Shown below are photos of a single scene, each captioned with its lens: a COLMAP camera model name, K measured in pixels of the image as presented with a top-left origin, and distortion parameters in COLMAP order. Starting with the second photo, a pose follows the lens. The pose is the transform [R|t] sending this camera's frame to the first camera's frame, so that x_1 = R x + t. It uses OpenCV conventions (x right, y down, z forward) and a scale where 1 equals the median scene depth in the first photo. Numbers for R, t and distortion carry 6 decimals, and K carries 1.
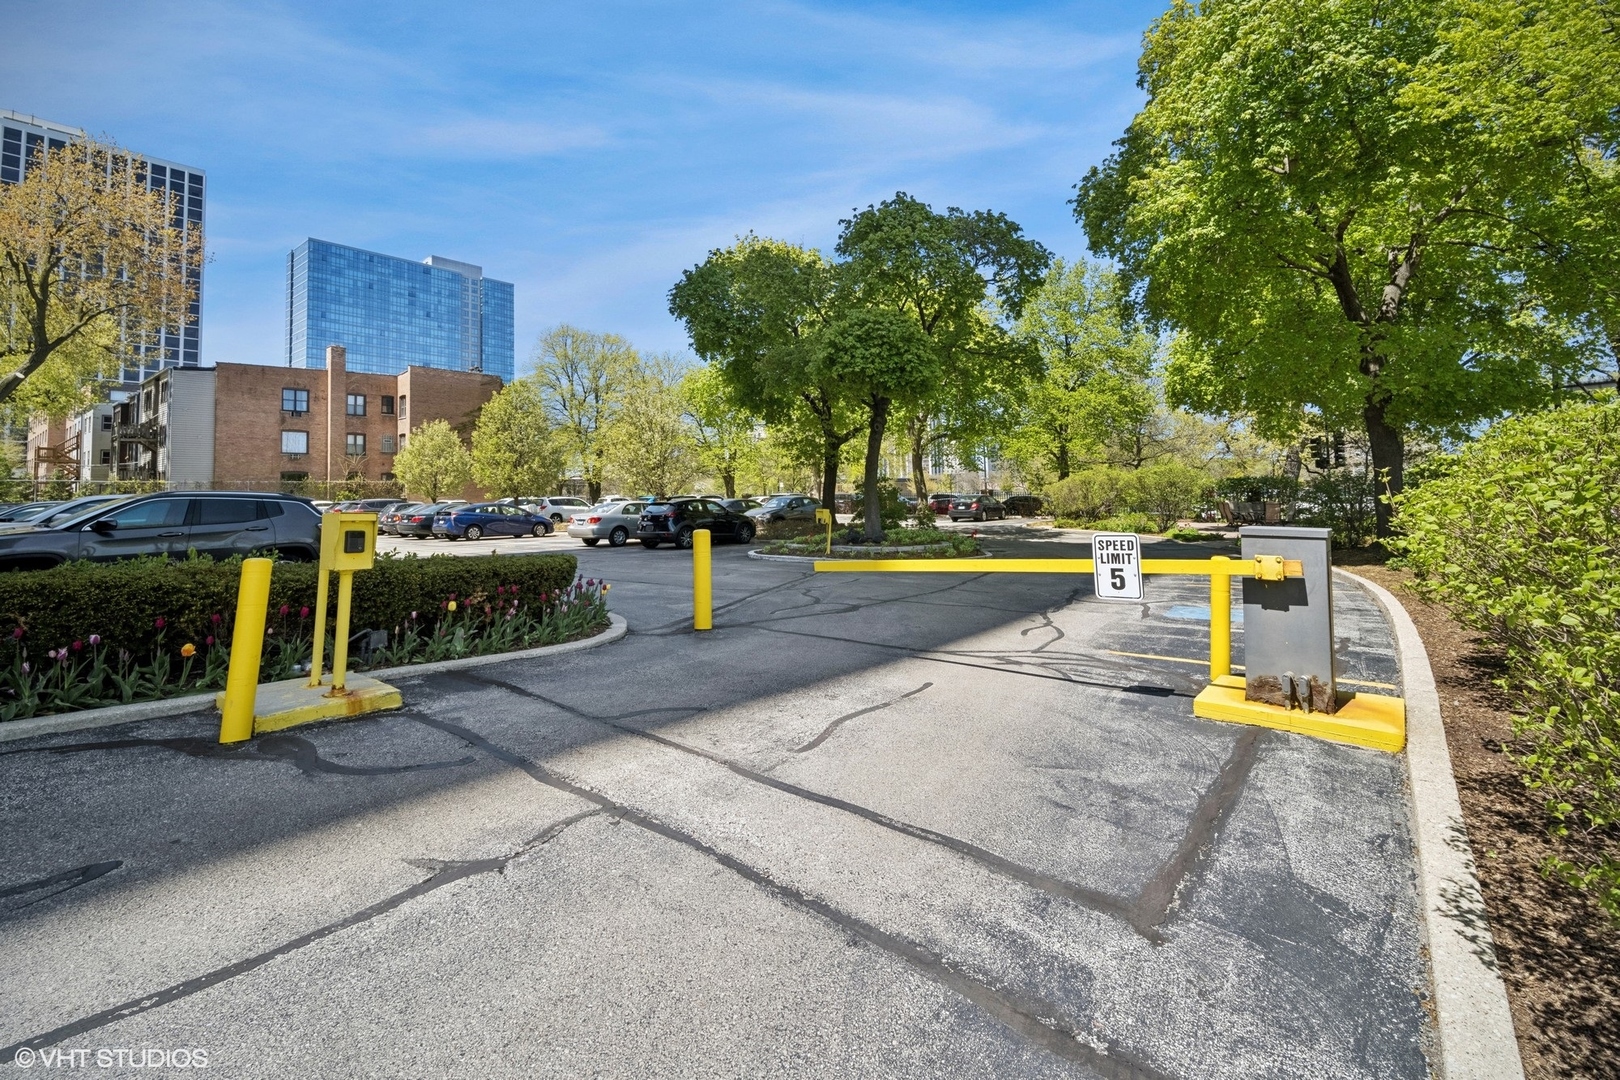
lens RADIAL K [[683.8, 0, 810.0], [0, 683.8, 540.0], [0, 0, 1]] dist [-0.067061, 0.000109]
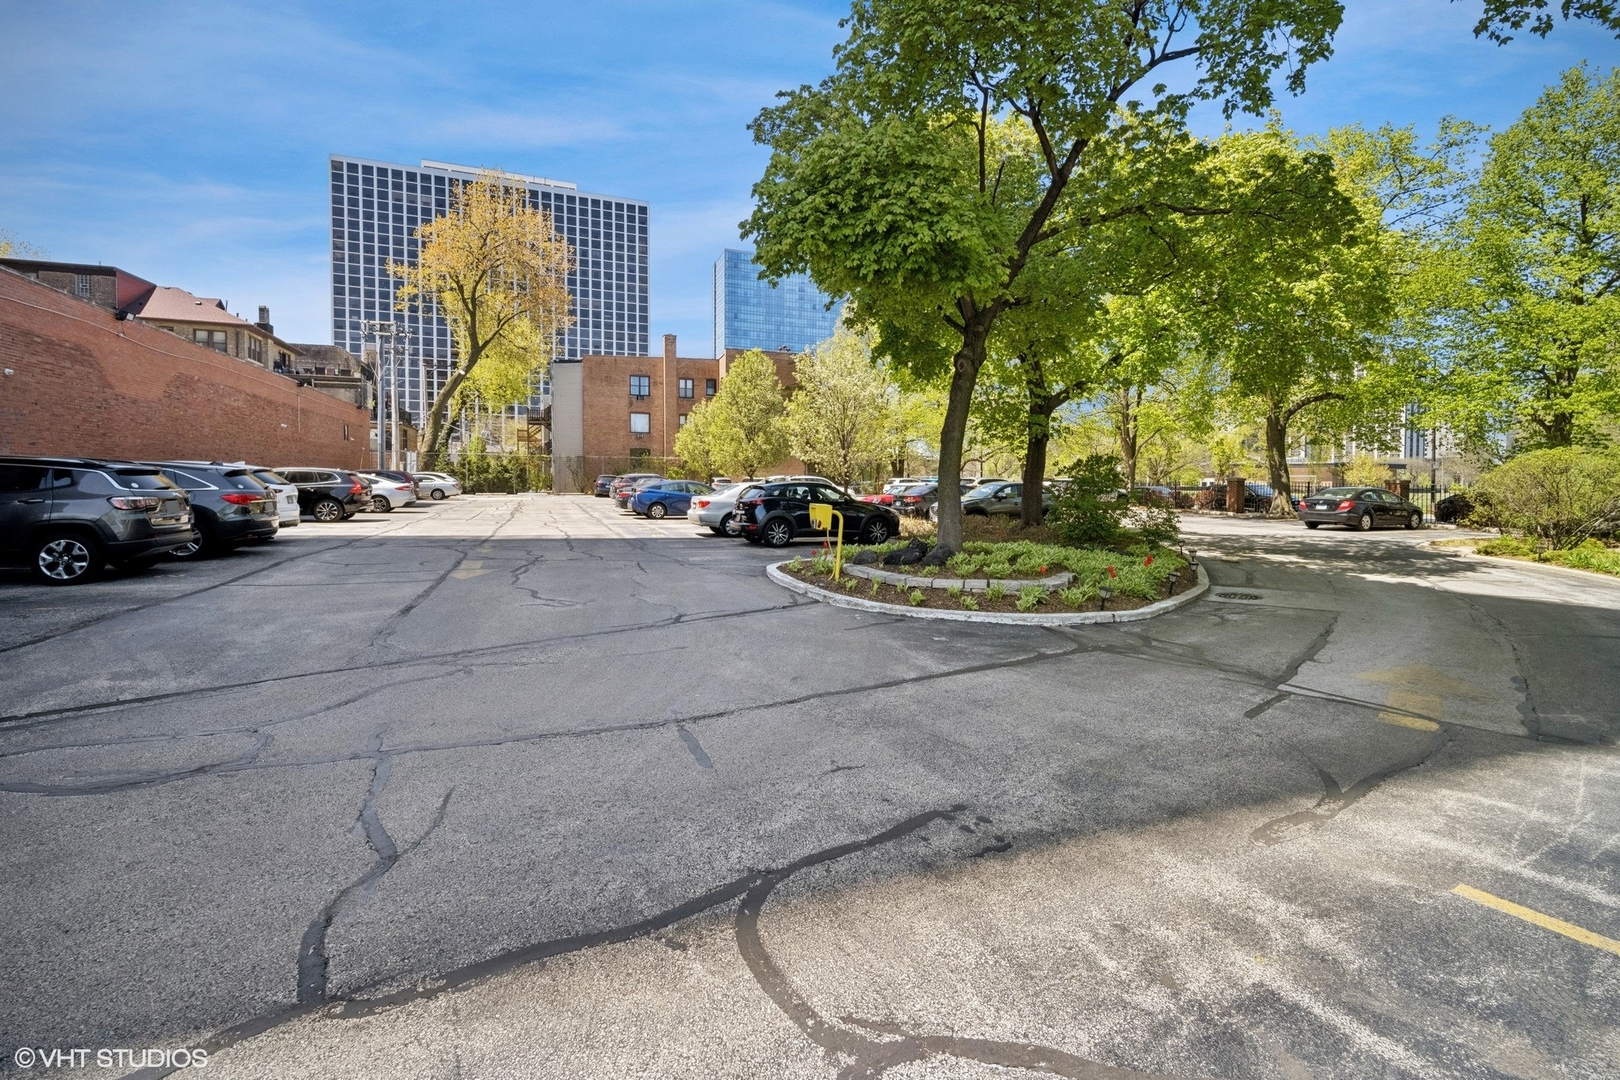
lens RADIAL K [[683.8, 0, 810.0], [0, 683.8, 540.0], [0, 0, 1]] dist [-0.067061, 0.000109]
pose [[0.855161, 0.066525, -0.514075, 0.093046], [-0.052340, 0.997744, 0.042048, -0.012372], [0.515713, -0.009051, 0.856714, 0.149431]]
